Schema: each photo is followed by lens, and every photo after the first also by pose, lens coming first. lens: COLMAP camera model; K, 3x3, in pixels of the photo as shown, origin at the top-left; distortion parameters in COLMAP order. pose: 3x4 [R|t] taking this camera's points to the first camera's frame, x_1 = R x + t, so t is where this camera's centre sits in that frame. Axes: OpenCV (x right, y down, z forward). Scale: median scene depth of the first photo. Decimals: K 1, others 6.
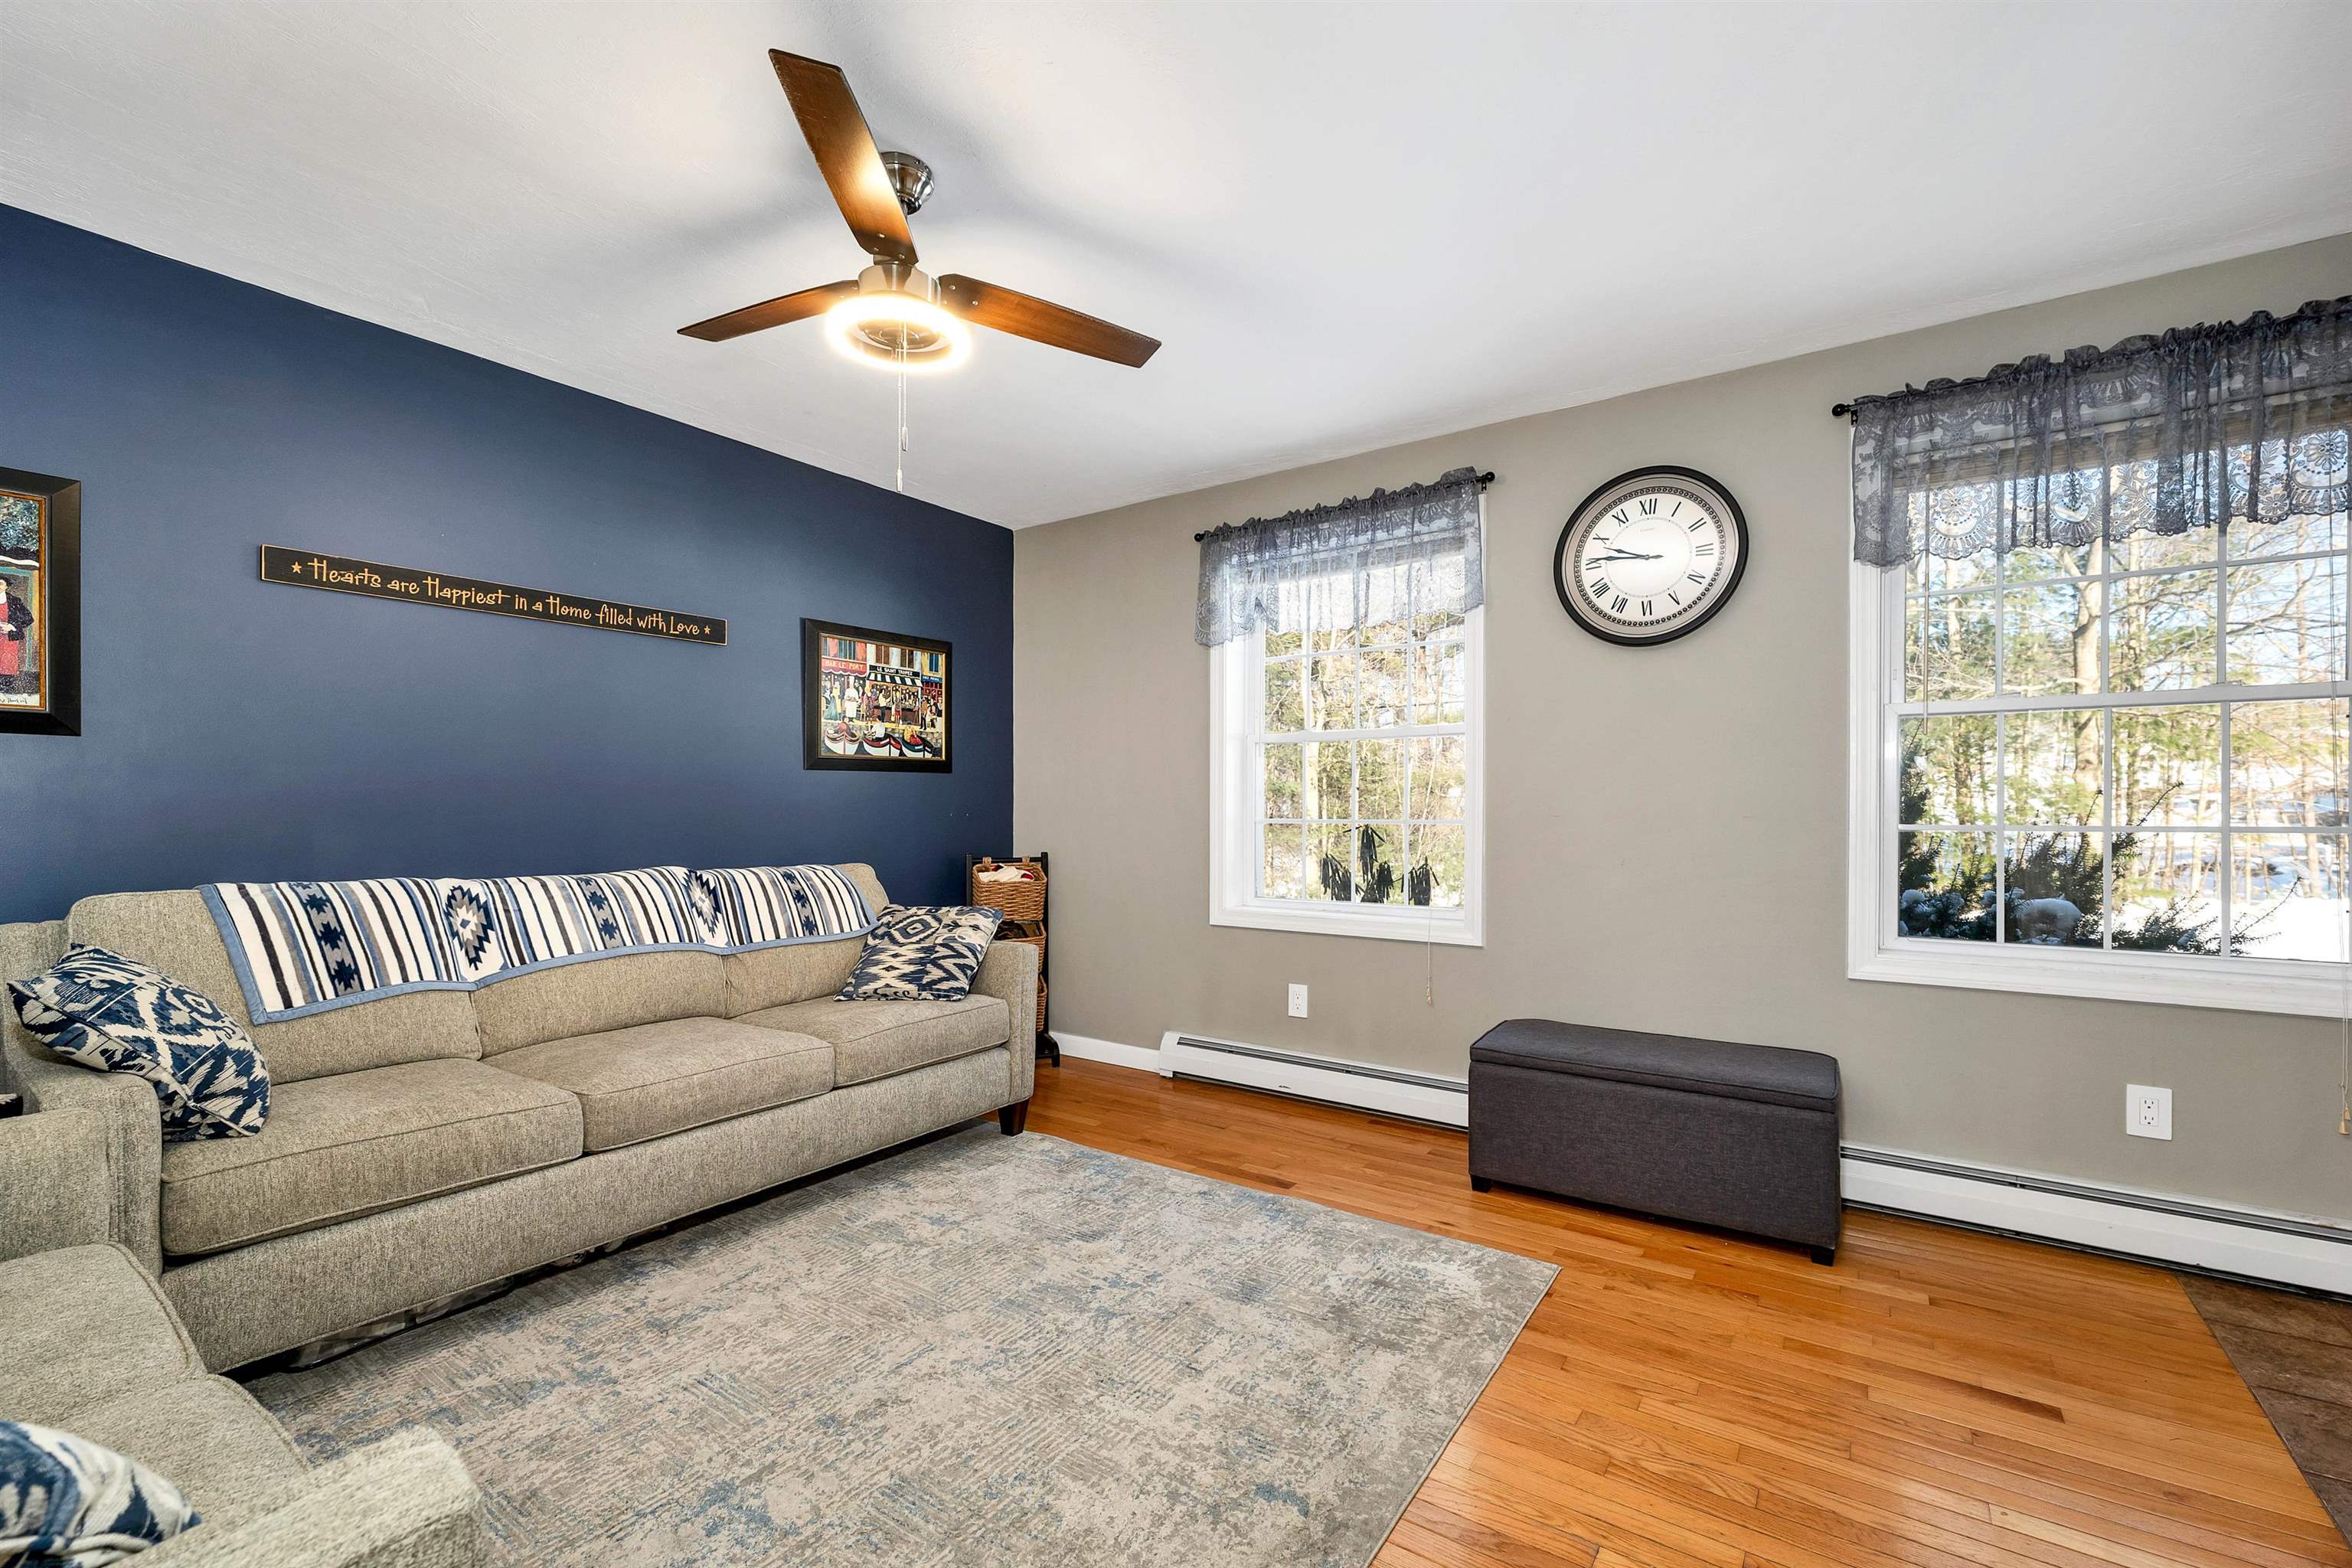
lens RADIAL K [[986.4, 0, 1189.1], [0, 986.4, 806.4], [0, 0, 1]] dist [-0.000275, 0.000428]
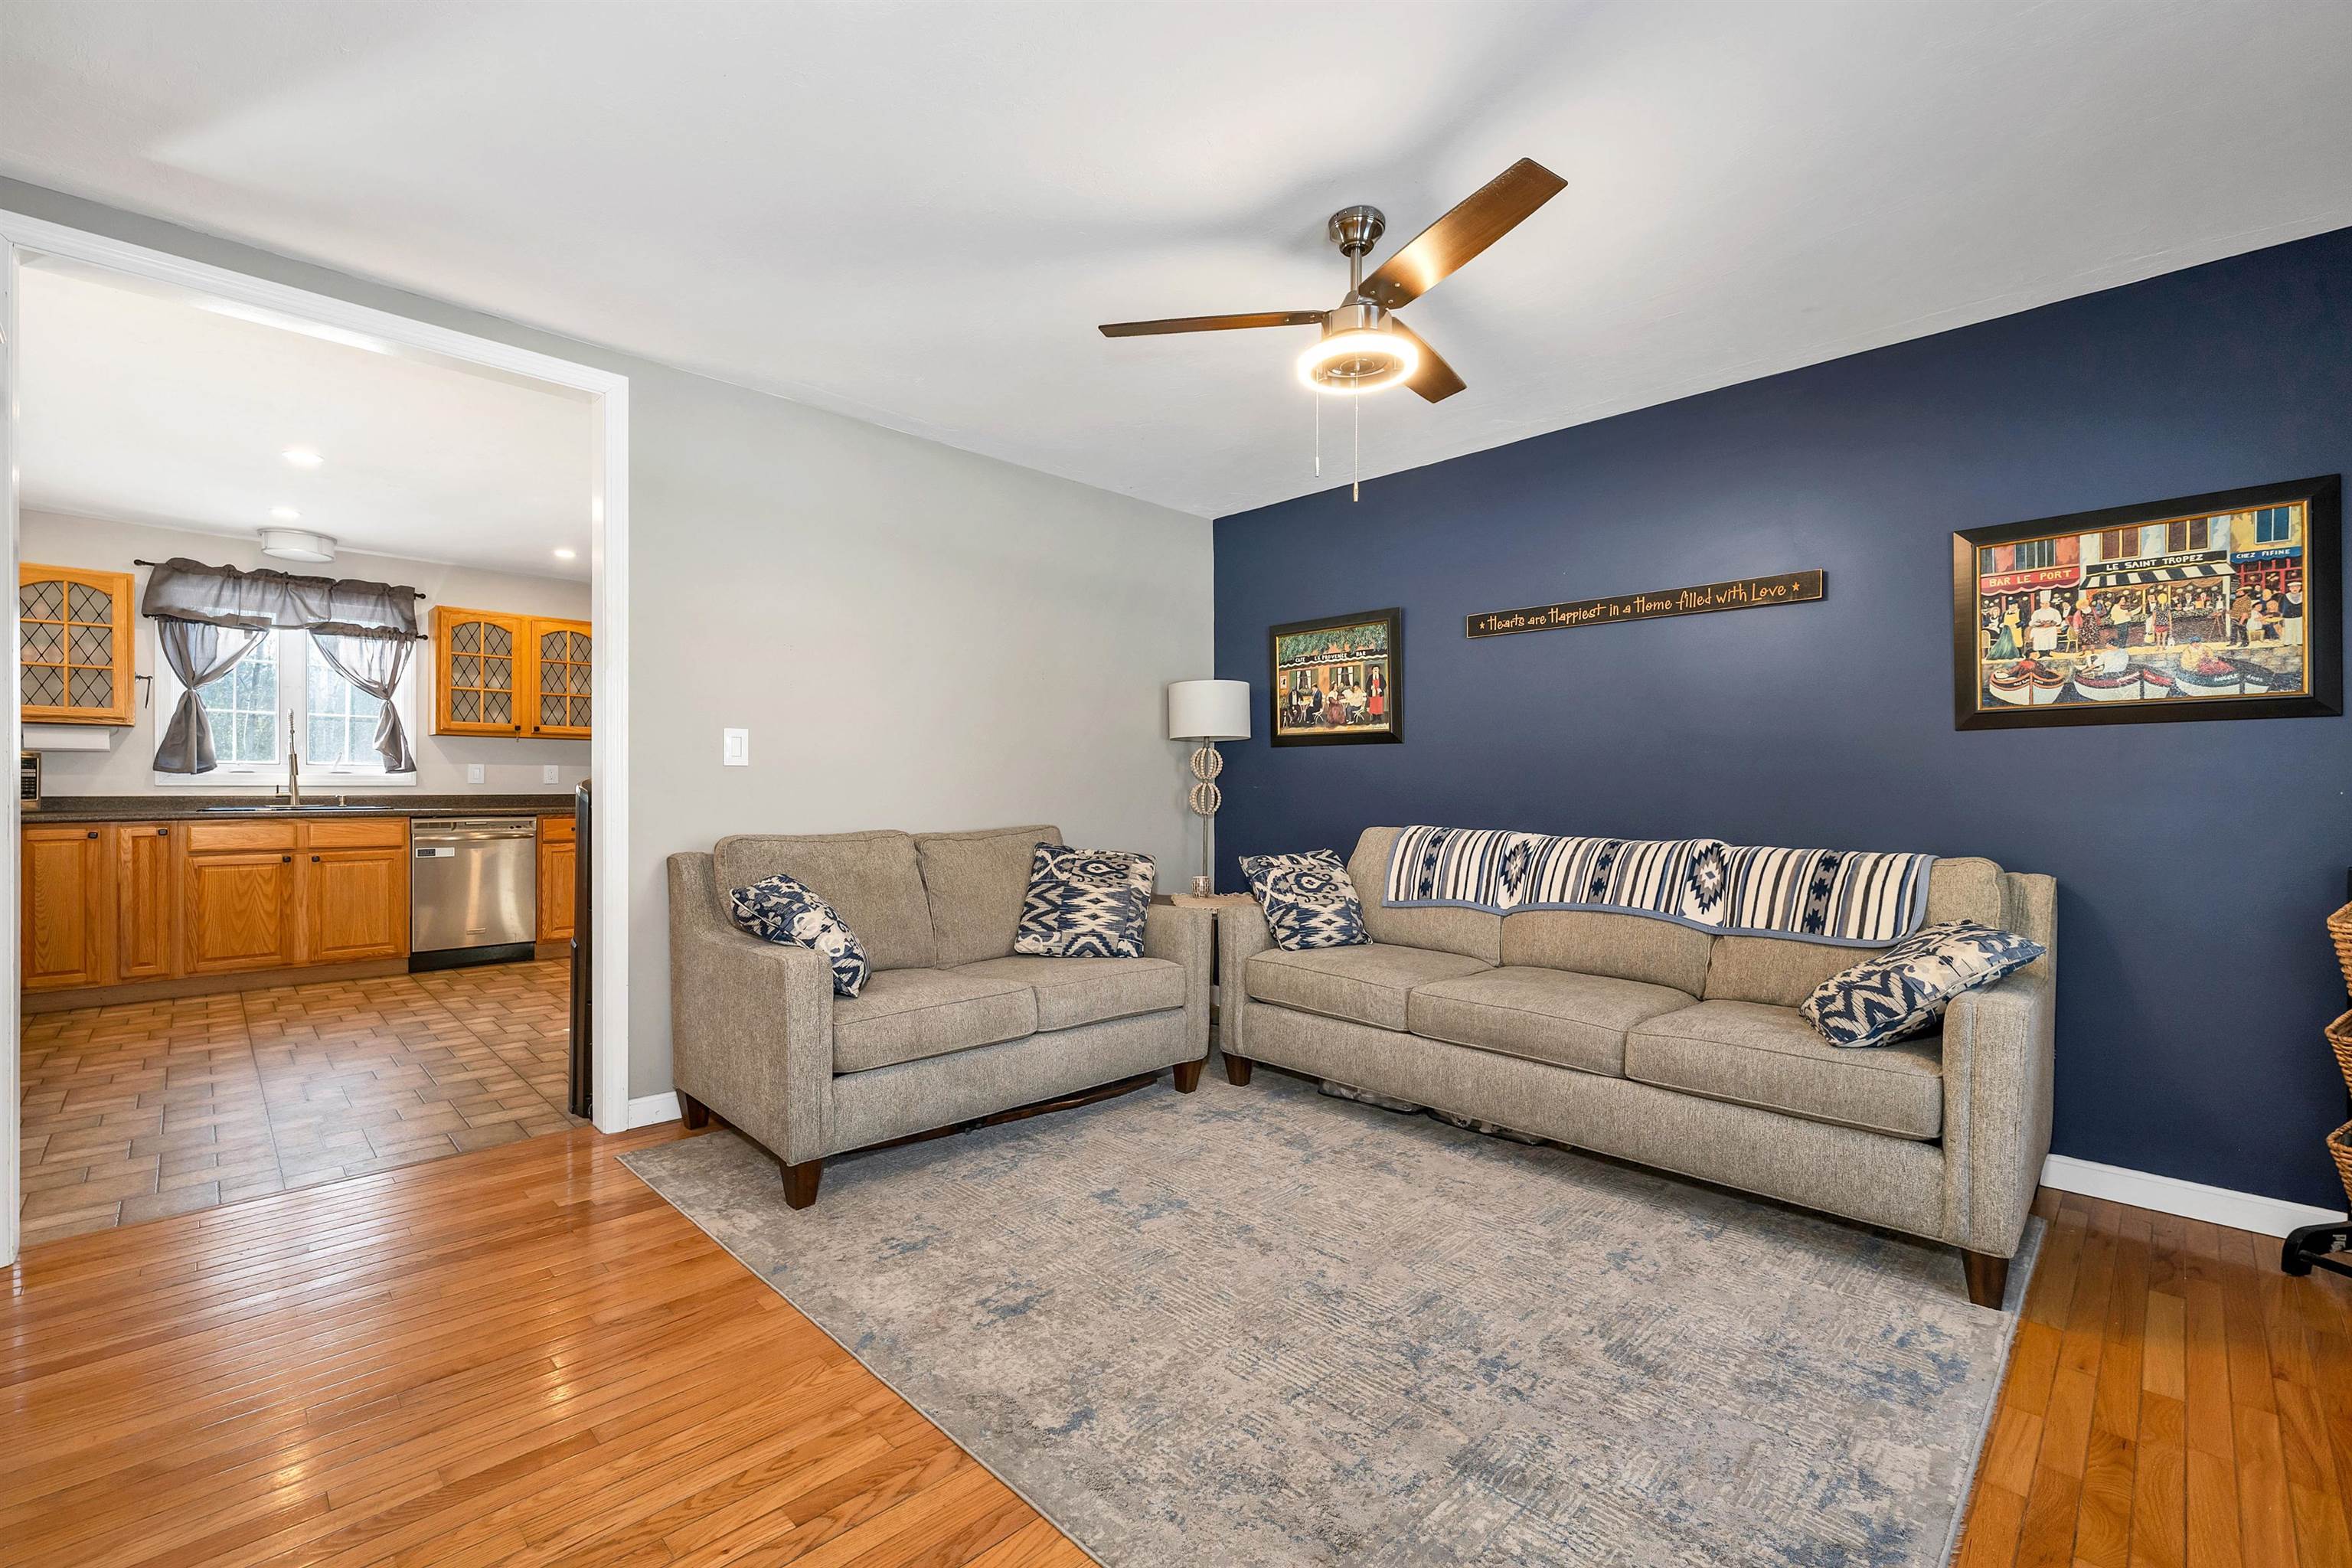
lens RADIAL K [[990.8, 0, 1176.0], [0, 990.8, 784.0], [0, 0, 1]] dist [0.000887, -0.000067]
pose [[-0.182257, -0.002435, -0.983248, 0.556689], [-0.000925, 0.999997, -0.002305, 0.007369], [0.983250, 0.000490, -0.182259, 0.644595]]
